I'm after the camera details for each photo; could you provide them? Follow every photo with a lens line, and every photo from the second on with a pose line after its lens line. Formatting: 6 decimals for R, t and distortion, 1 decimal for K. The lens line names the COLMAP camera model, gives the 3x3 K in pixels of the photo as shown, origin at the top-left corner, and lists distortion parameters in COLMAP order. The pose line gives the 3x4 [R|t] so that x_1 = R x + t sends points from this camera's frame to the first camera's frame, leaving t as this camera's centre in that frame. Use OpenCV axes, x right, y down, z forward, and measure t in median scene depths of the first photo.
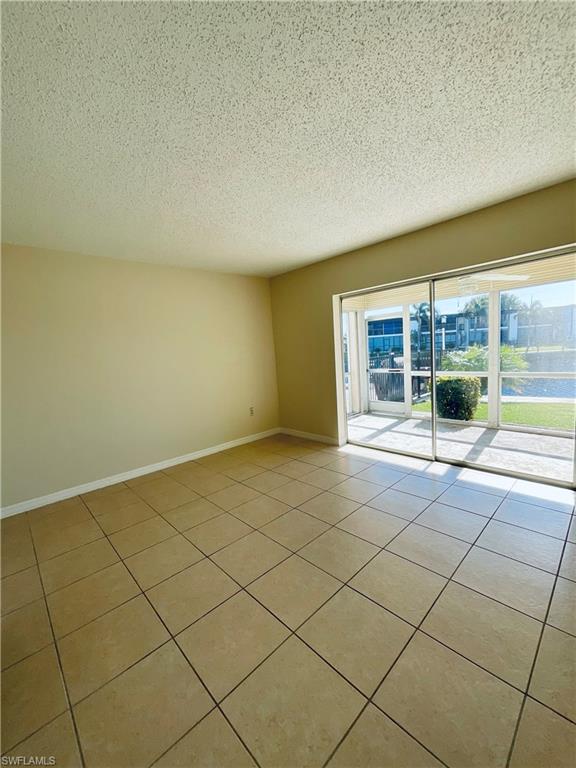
lens RADIAL K [[310.6, 0, 288.0], [0, 310.6, 384.0], [0, 0, 1]] dist [-0.001453, 0.000229]
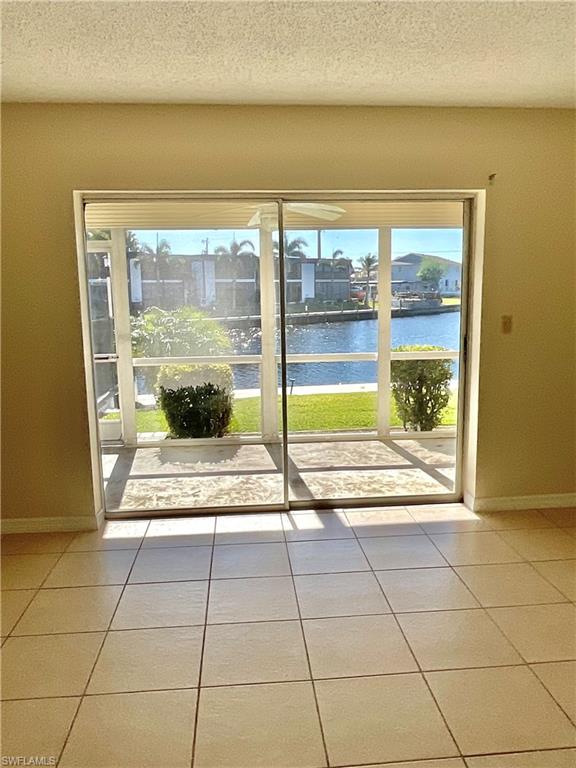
lens RADIAL K [[599.4, 0, 288.0], [0, 599.4, 384.0], [0, 0, 1]] dist [-0.001904, -0.004332]
pose [[0.626303, -0.067532, 0.776649, -0.329727], [0.062073, 0.997398, 0.036671, -0.026135], [-0.777104, 0.025242, 0.628865, 0.238796]]
